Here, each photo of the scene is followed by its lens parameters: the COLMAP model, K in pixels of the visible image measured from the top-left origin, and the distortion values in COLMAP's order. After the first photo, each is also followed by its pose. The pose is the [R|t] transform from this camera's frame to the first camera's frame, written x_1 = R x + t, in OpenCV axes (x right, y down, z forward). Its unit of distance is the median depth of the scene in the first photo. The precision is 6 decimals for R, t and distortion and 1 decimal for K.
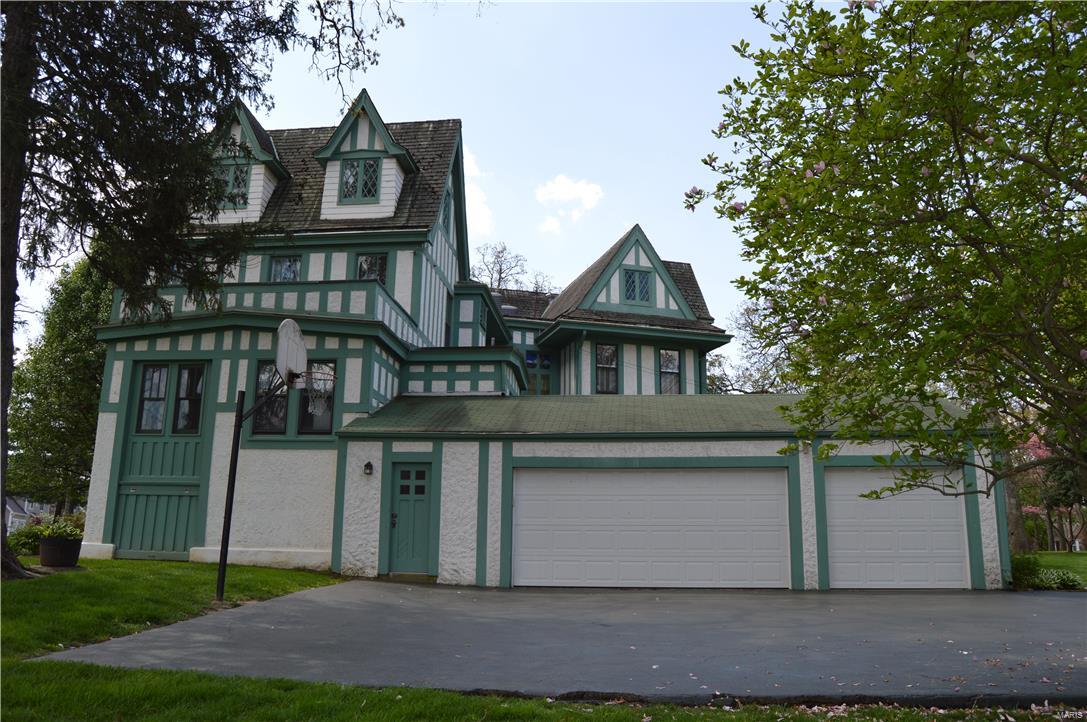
lens RADIAL K [[863.2, 0, 543.5], [0, 863.2, 361.0], [0, 0, 1]] dist [-0.085372, 0.031544]
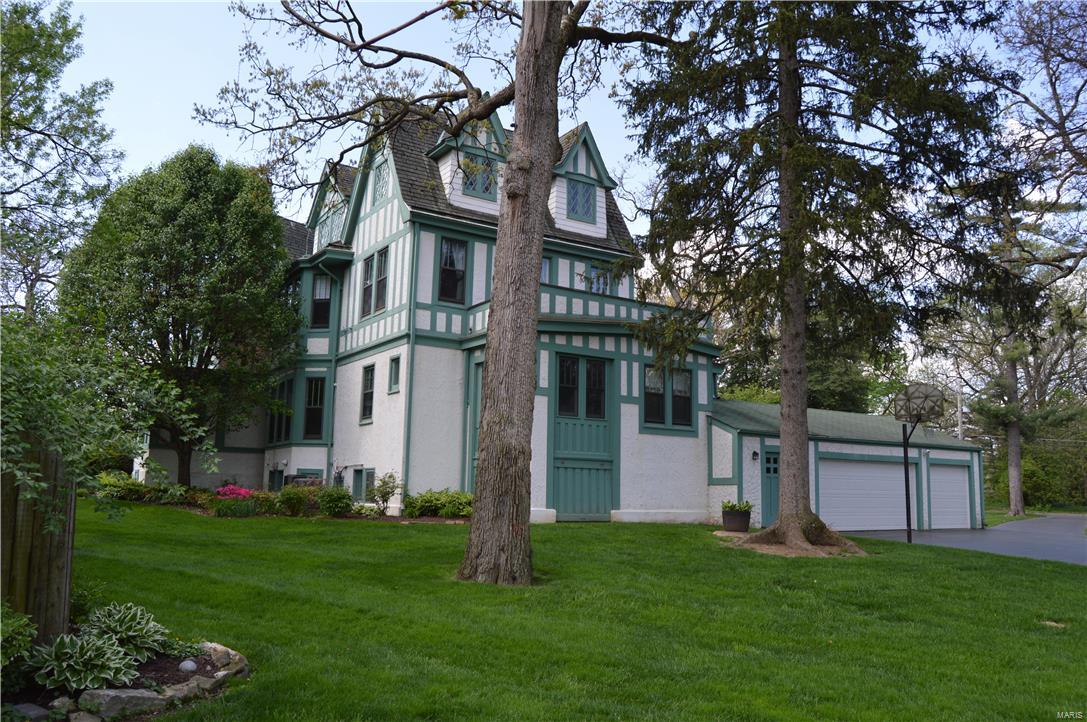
lens RADIAL K [[863.2, 0, 543.5], [0, 863.2, 361.0], [0, 0, 1]] dist [-0.085372, 0.031544]
pose [[0.770433, 0.098866, 0.629809, -1.269623], [-0.149293, 0.988411, 0.027467, -0.018654], [-0.619794, -0.115188, 0.776265, 0.094199]]
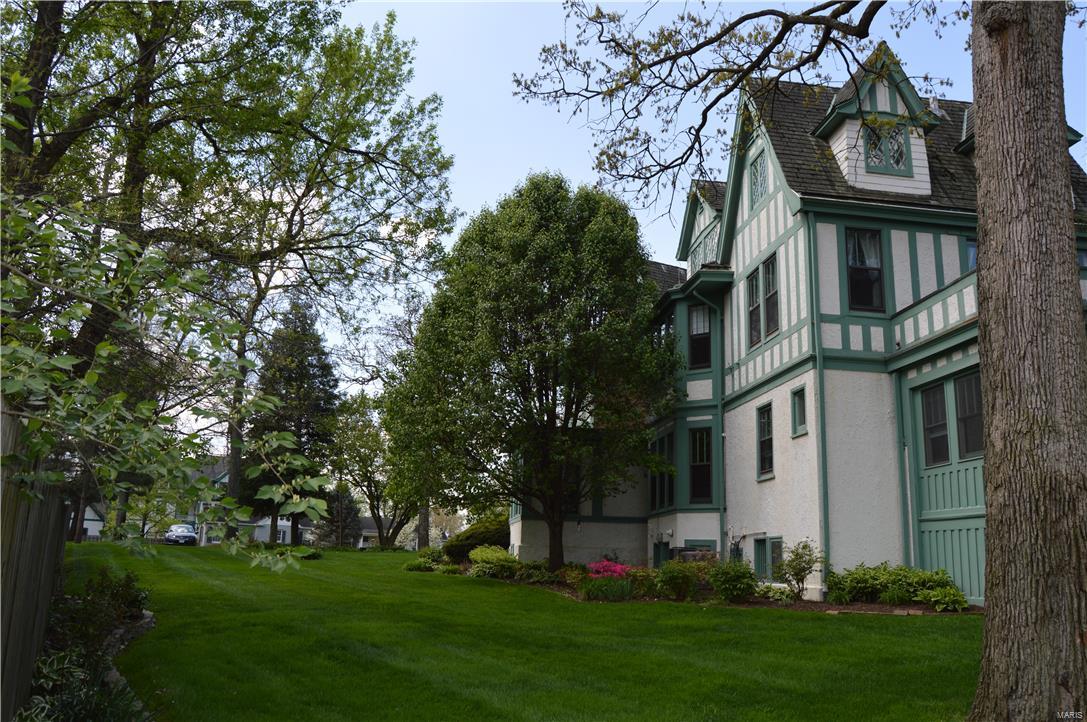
lens RADIAL K [[863.2, 0, 543.5], [0, 863.2, 361.0], [0, 0, 1]] dist [-0.085372, 0.031544]
pose [[0.971078, 0.066169, 0.229411, -1.040016], [-0.065926, 0.997786, -0.008730, 0.084009], [-0.229481, -0.006646, 0.973290, 0.536836]]
